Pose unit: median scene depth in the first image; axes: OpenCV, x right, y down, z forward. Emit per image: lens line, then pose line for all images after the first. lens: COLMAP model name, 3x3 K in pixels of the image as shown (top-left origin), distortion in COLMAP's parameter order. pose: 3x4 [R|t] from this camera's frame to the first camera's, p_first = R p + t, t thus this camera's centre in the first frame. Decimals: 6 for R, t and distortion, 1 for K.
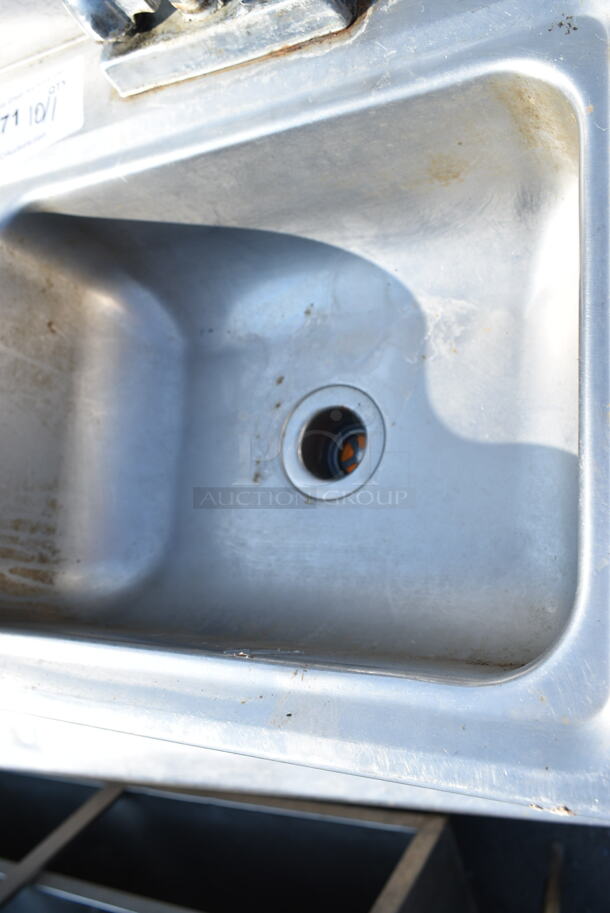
lens RADIAL K [[808.1, 0, 305.0], [0, 808.1, 456.5], [0, 0, 1]] dist [-0.030056, 0.011012]
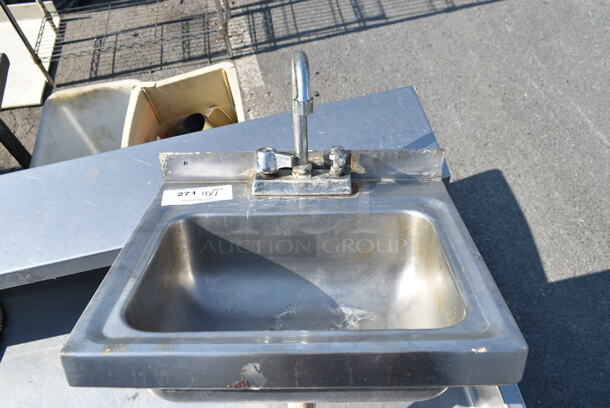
lens RADIAL K [[539.9, 0, 305.0], [0, 539.9, 204.0], [0, 0, 1]] dist [-0.030056, 0.011012]
pose [[0.880221, 0.397862, 0.258684, -0.559753], [-0.040021, 0.605388, -0.794923, 1.023825], [-0.472874, 0.689355, 0.548798, -0.022746]]
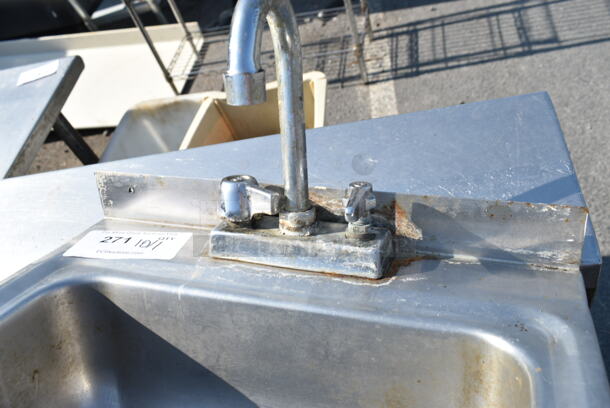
lens RADIAL K [[539.9, 0, 305.0], [0, 539.9, 204.0], [0, 0, 1]] dist [-0.030056, 0.011012]
pose [[0.865775, 0.499394, -0.032230, -0.097862], [-0.334609, 0.529799, -0.779327, 0.230394], [-0.372115, 0.685506, 0.625788, 0.264556]]
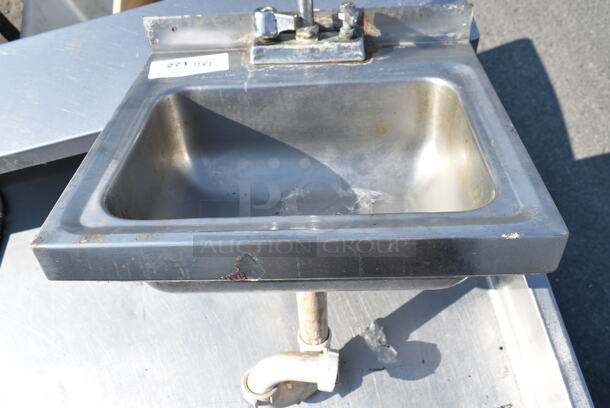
lens RADIAL K [[539.9, 0, 305.0], [0, 539.9, 204.0], [0, 0, 1]] dist [-0.030056, 0.011012]
pose [[0.896065, 0.319579, 0.308118, -0.469838], [-0.050754, 0.763282, -0.644069, 0.894181], [-0.441012, 0.561489, 0.700170, 0.090233]]
